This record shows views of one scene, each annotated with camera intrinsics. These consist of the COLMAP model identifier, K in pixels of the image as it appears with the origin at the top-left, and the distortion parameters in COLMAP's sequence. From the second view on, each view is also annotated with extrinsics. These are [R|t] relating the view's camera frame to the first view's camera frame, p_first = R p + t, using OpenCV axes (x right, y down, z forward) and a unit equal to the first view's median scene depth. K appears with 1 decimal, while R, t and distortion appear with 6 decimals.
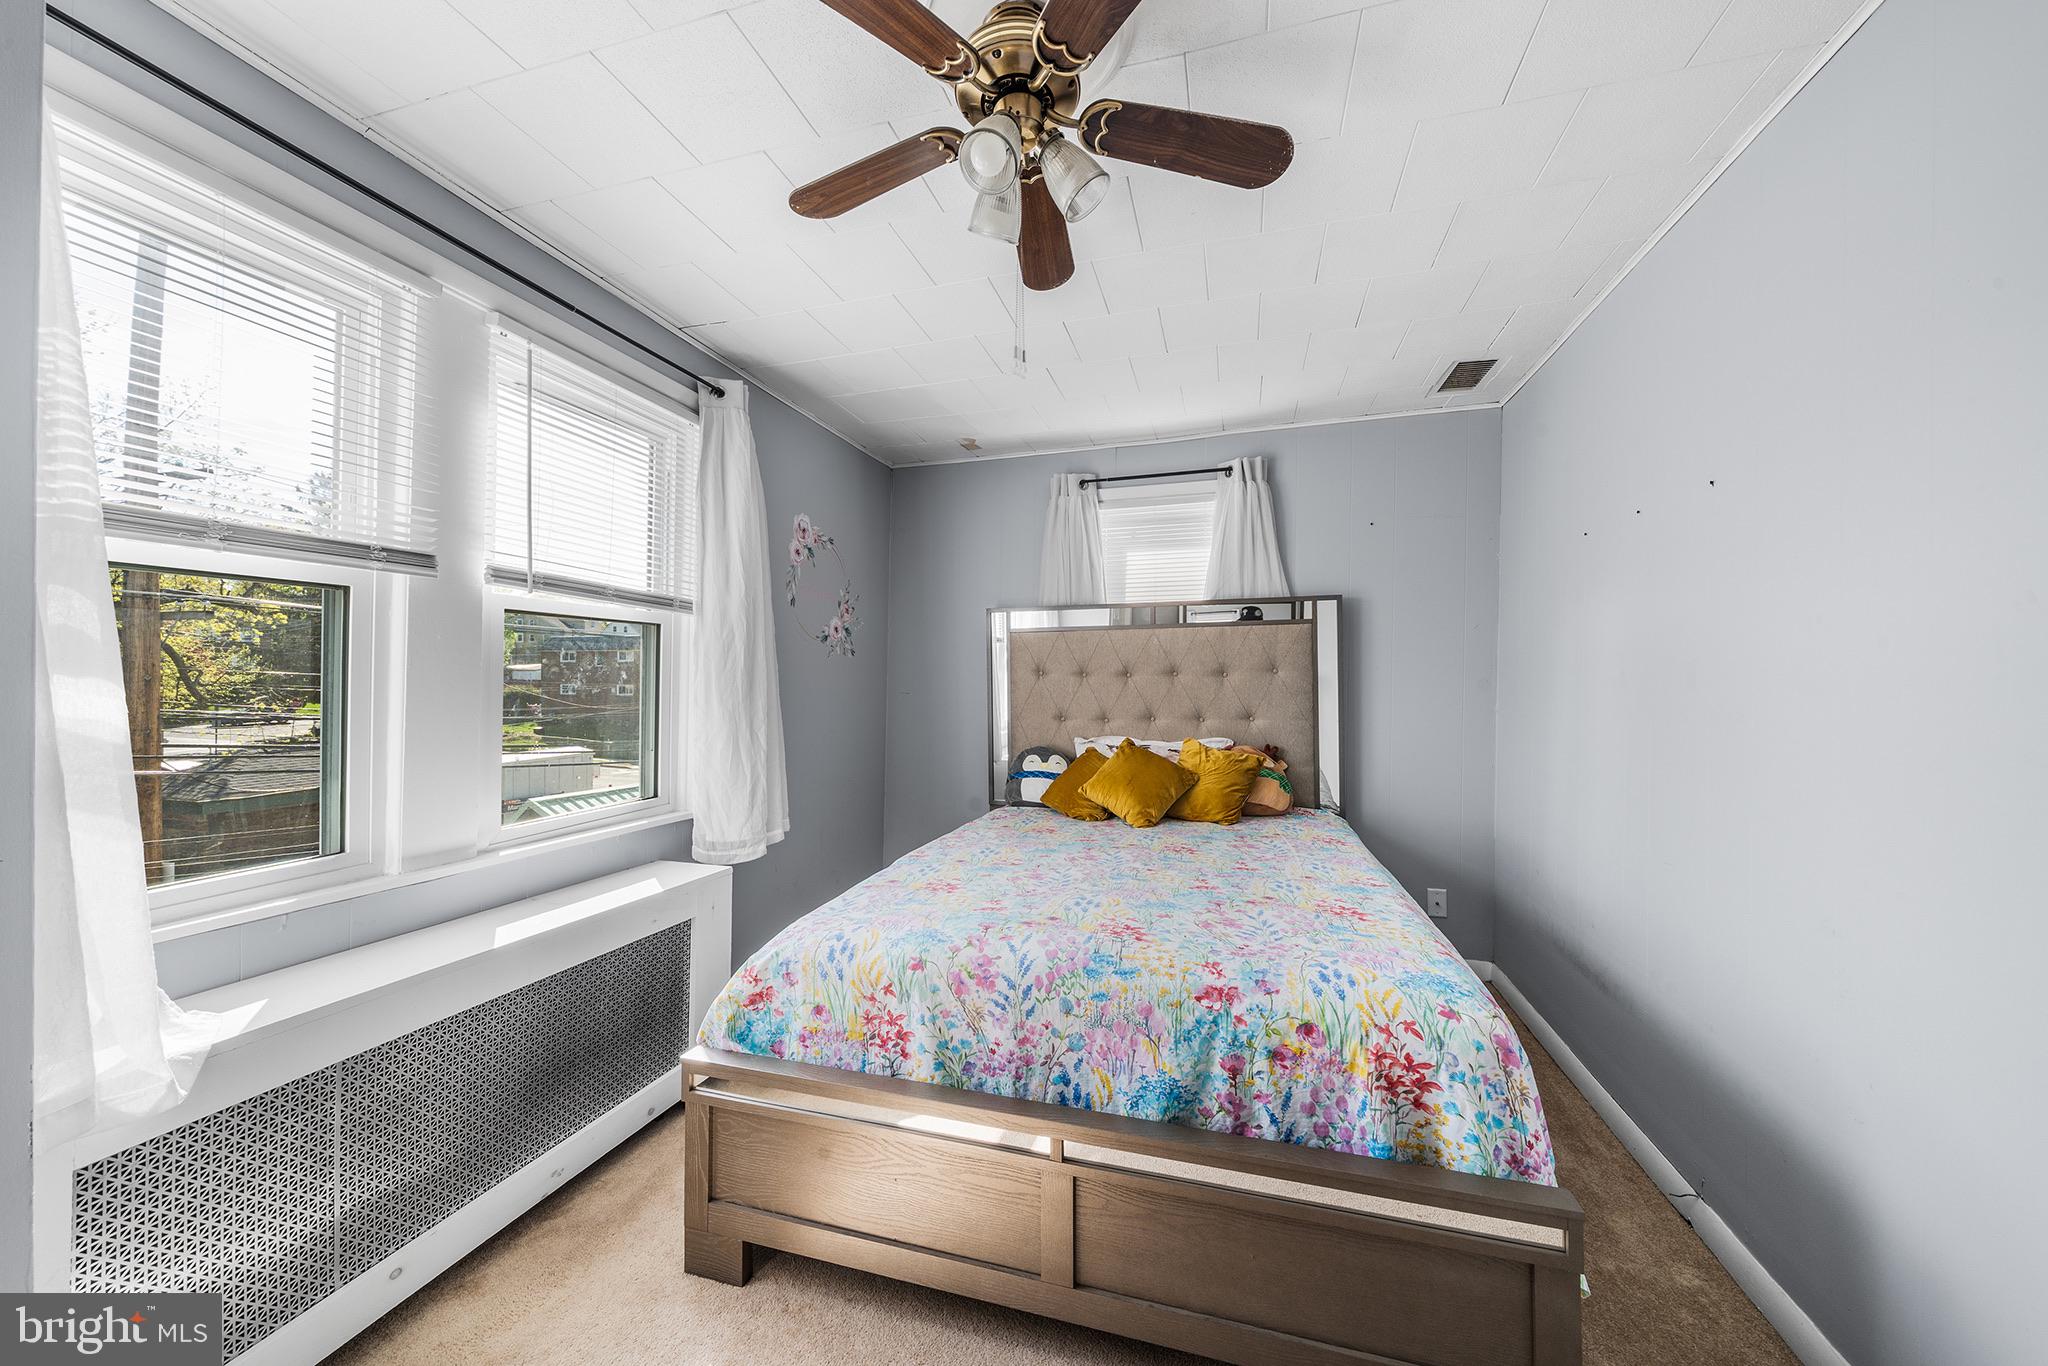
lens RADIAL K [[755.5, 0, 1017.3], [0, 755.5, 690.5], [0, 0, 1]] dist [-0.001499, -0.000047]
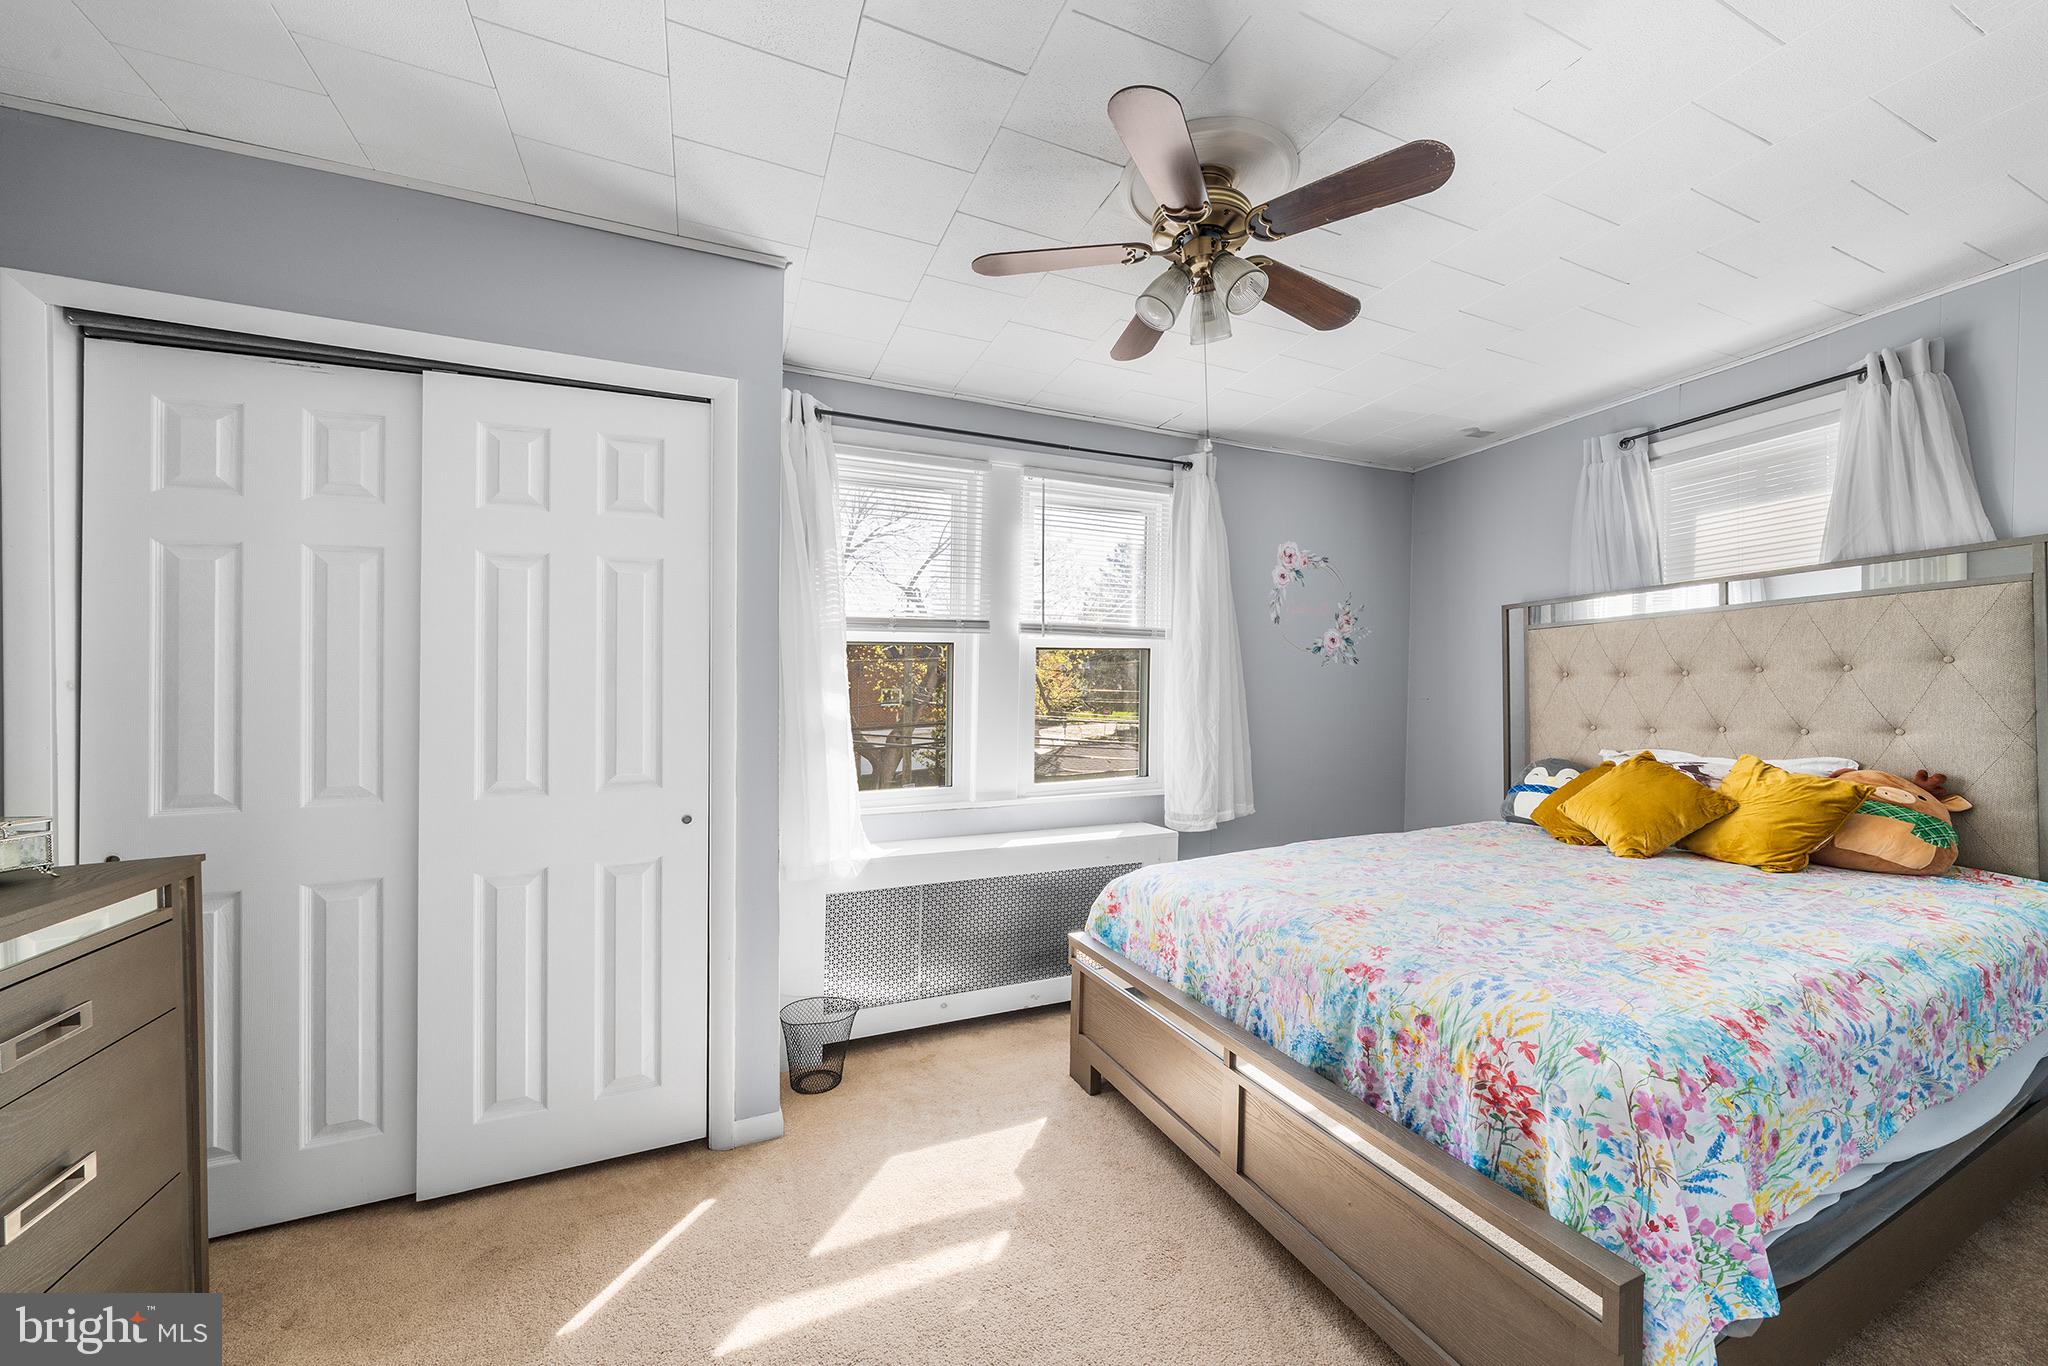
lens RADIAL K [[755.5, 0, 1037.9], [0, 755.5, 692.1], [0, 0, 1]] dist [-0.001499, -0.000047]
pose [[0.649937, -0.016270, -0.759814, 0.620856], [0.007707, 0.999861, -0.014817, 0.012283], [0.759949, 0.003775, 0.649972, -0.045702]]
